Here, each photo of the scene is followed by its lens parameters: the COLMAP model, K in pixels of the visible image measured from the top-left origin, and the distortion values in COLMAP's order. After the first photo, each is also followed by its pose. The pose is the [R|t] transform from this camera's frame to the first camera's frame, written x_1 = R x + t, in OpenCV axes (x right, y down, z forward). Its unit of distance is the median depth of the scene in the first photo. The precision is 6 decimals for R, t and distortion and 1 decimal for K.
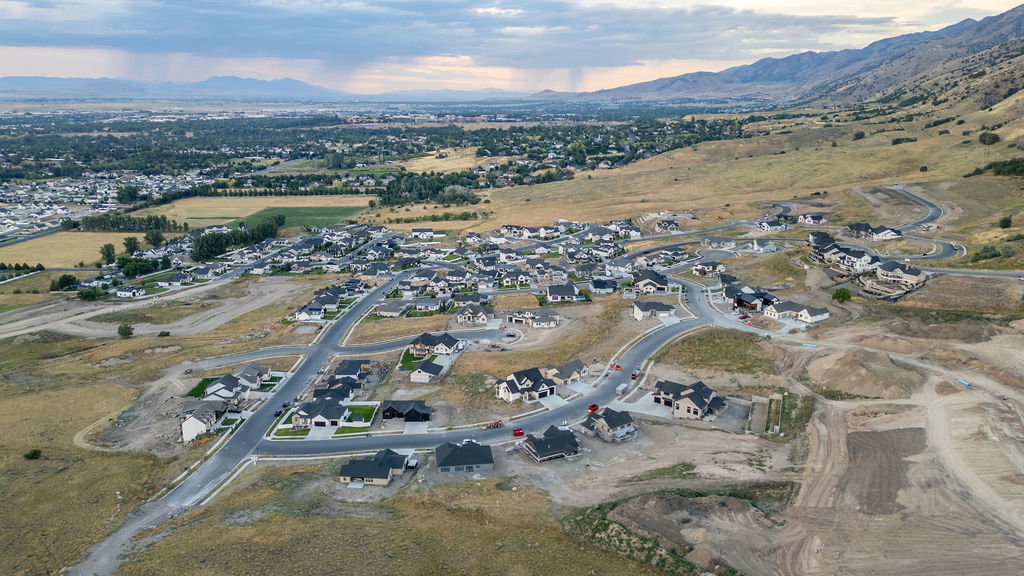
lens RADIAL K [[715.1, 0, 515.2], [0, 715.1, 275.5], [0, 0, 1]] dist [0.083243, -0.077737]
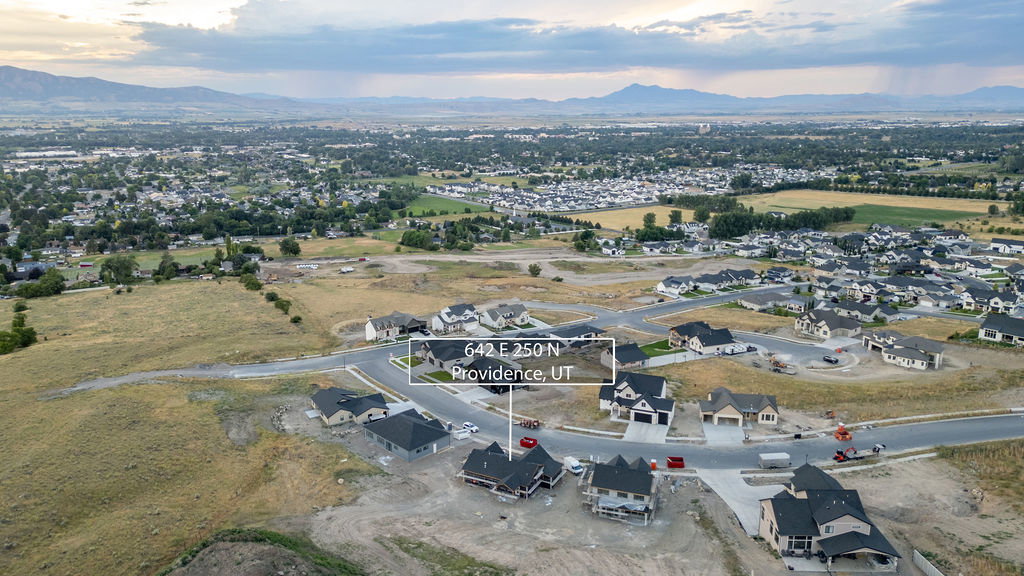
lens RADIAL K [[715.1, 0, 515.2], [0, 715.1, 275.5], [0, 0, 1]] dist [0.083243, -0.077737]
pose [[0.593862, 0.169973, -0.786408, 0.278984], [-0.184008, 0.980217, 0.072908, 0.012044], [0.783243, 0.101409, 0.613390, 0.320773]]
